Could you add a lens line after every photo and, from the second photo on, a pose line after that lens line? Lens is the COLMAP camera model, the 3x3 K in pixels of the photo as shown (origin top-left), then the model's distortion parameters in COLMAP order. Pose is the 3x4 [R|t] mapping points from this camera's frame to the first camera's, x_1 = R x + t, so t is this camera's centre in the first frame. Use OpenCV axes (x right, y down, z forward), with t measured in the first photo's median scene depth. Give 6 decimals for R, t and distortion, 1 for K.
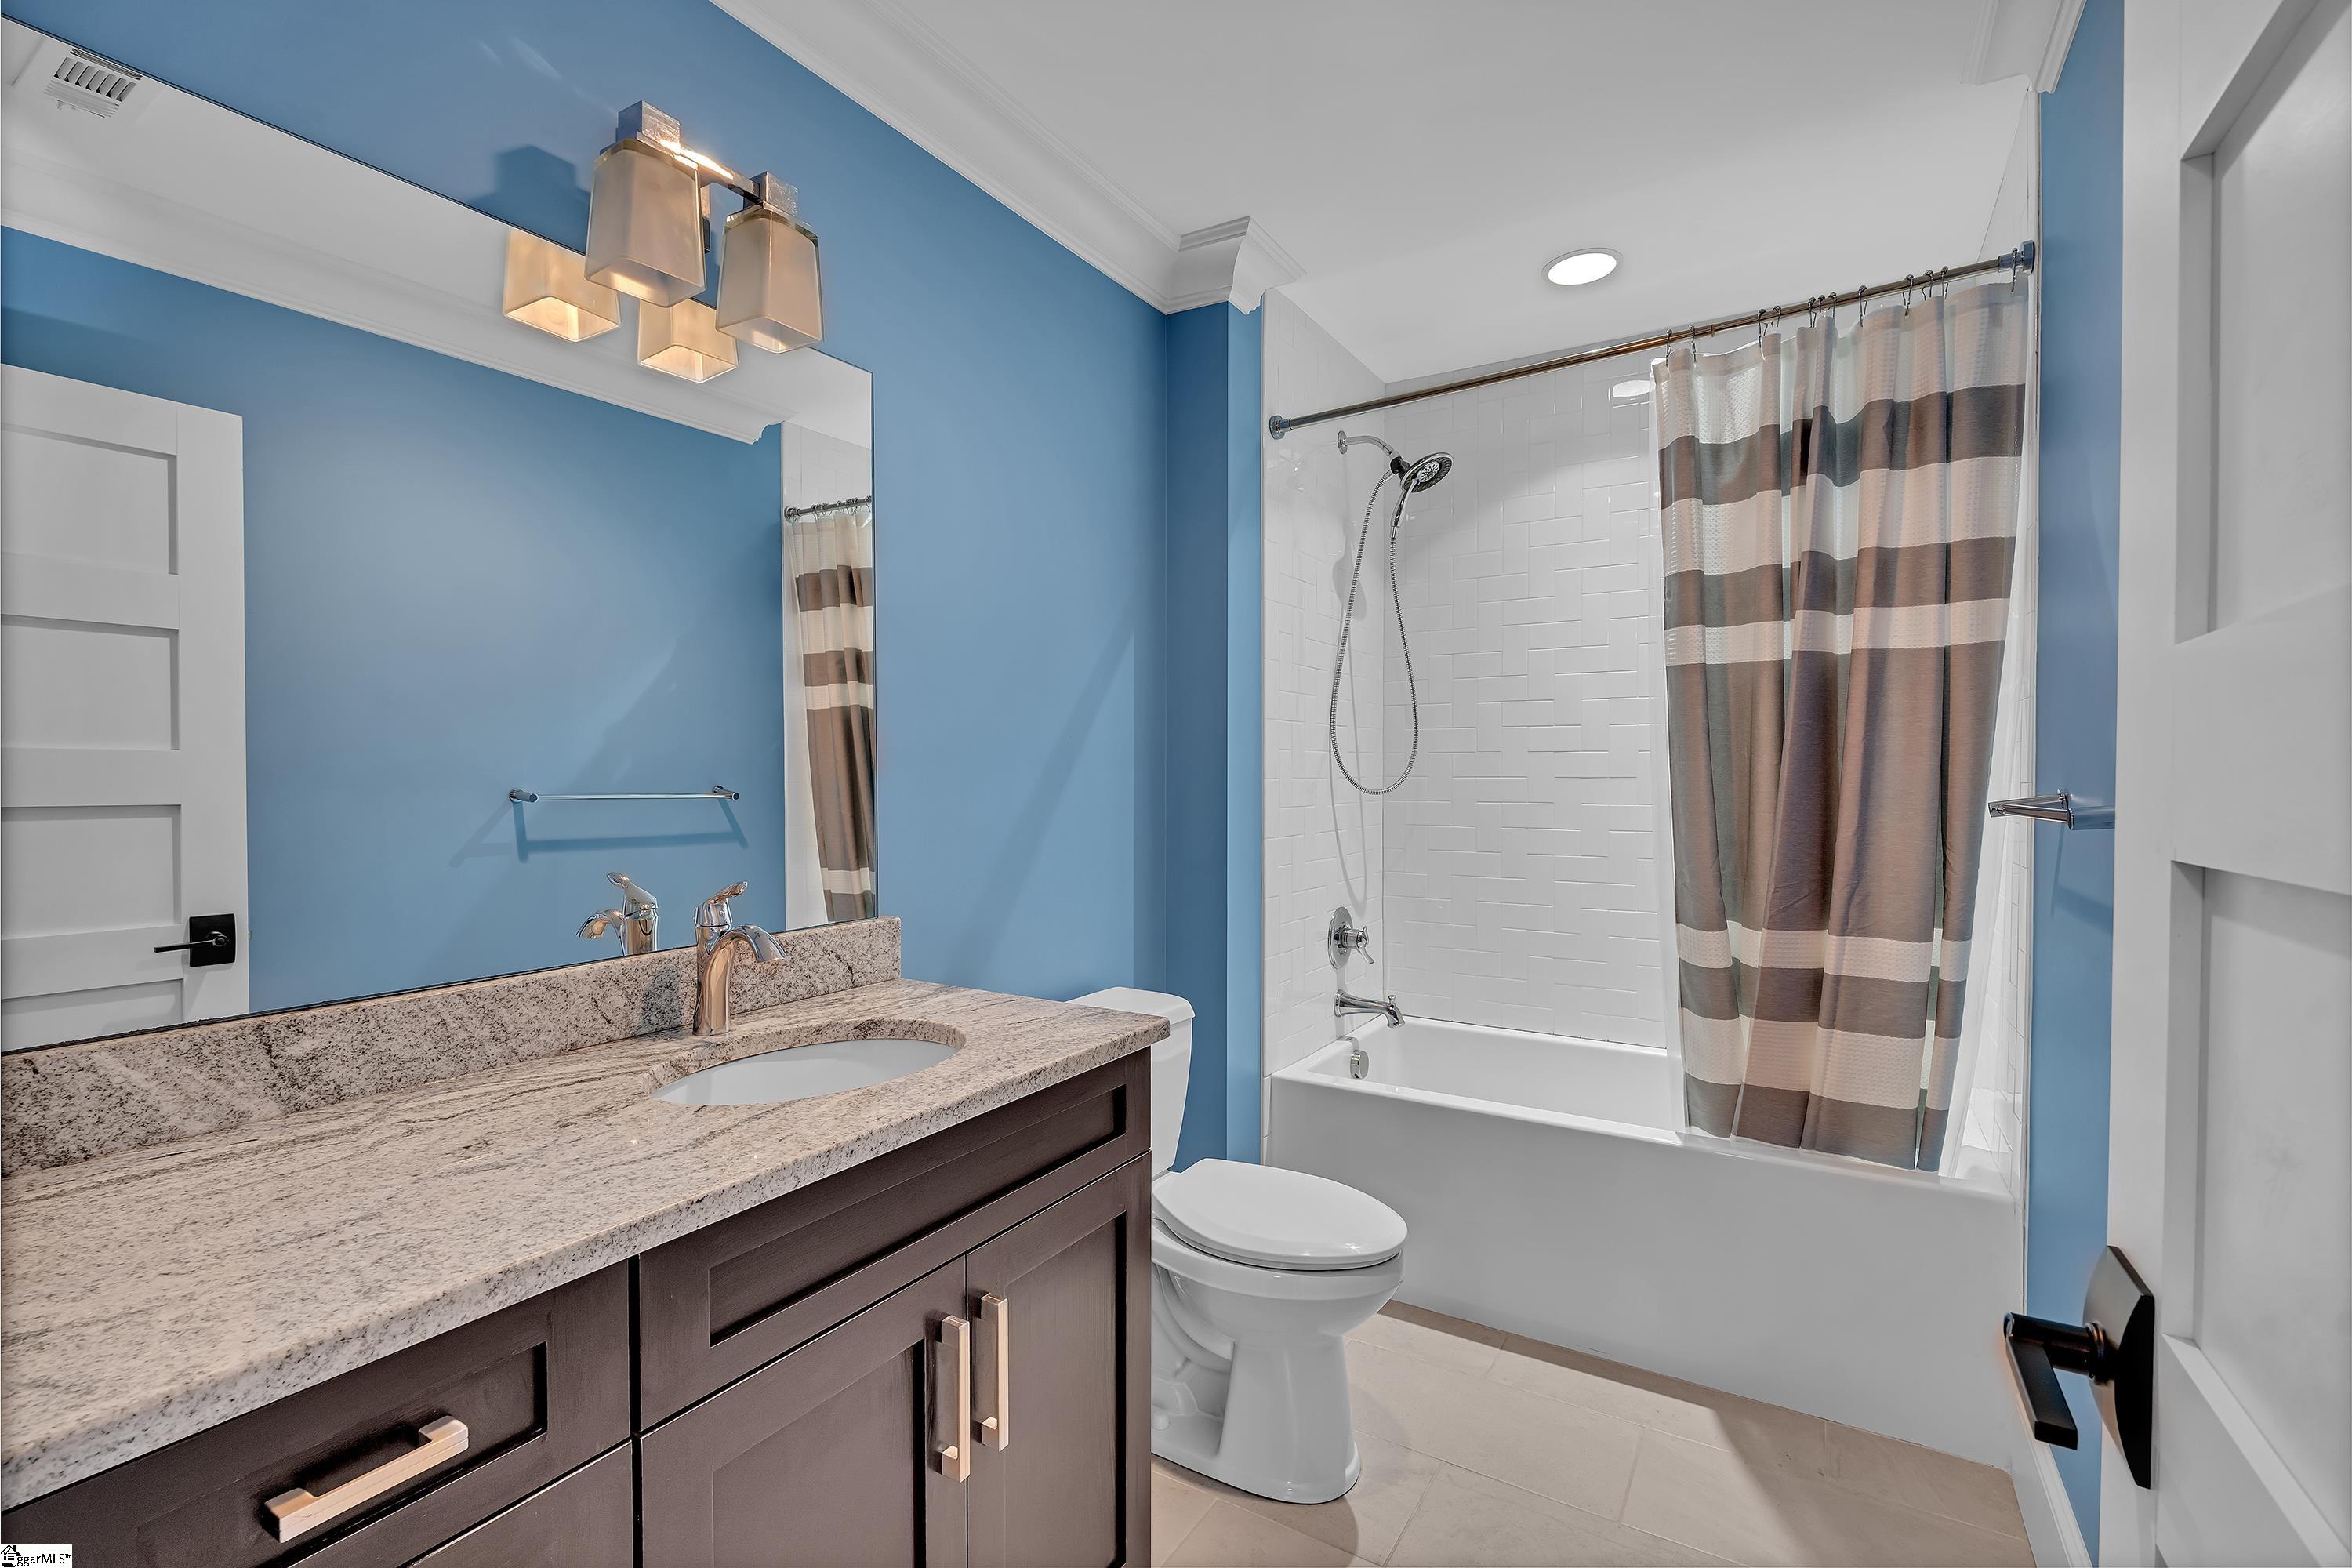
lens RADIAL K [[1022.6, 0, 1177.3], [0, 1022.6, 781.6], [0, 0, 1]] dist [-0.007167, 0.001886]
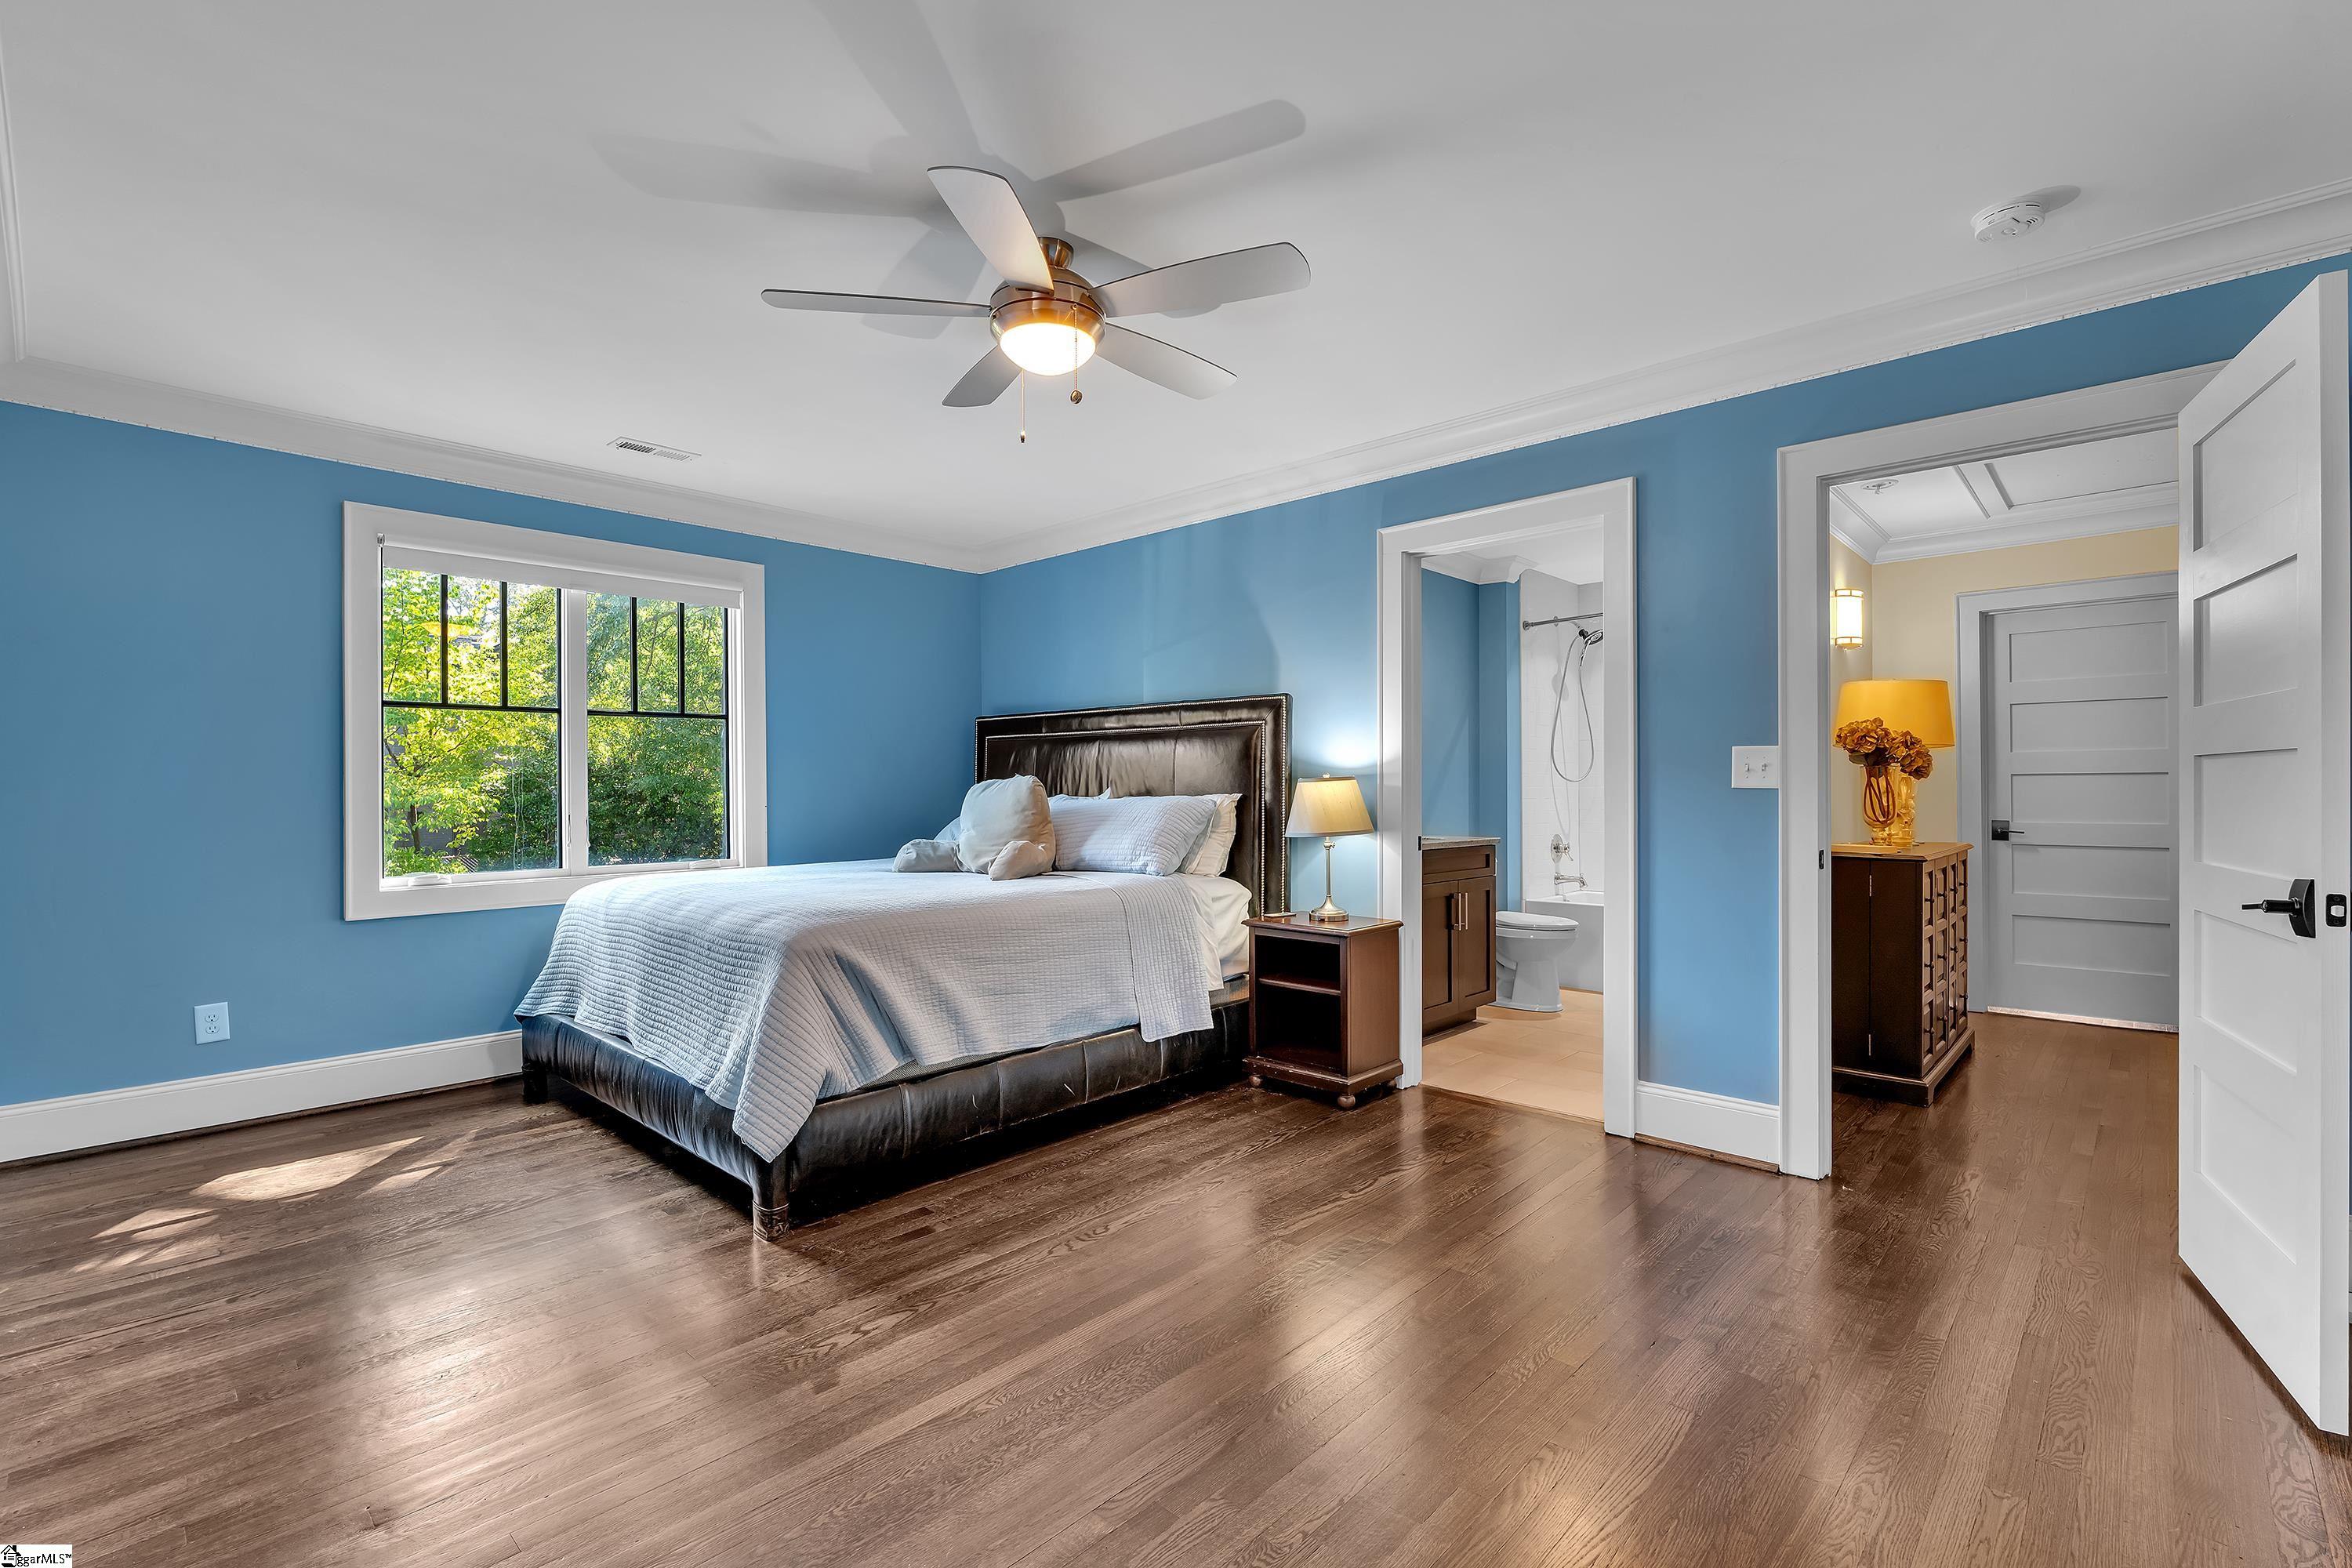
lens RADIAL K [[1022.6, 0, 1172.6], [0, 1022.6, 782.7], [0, 0, 1]] dist [-0.007167, 0.001886]
pose [[0.977689, -0.004029, -0.210019, -0.188004], [0.000456, 0.999854, -0.017057, 0.050837], [0.210057, 0.016581, 0.977549, -1.337457]]
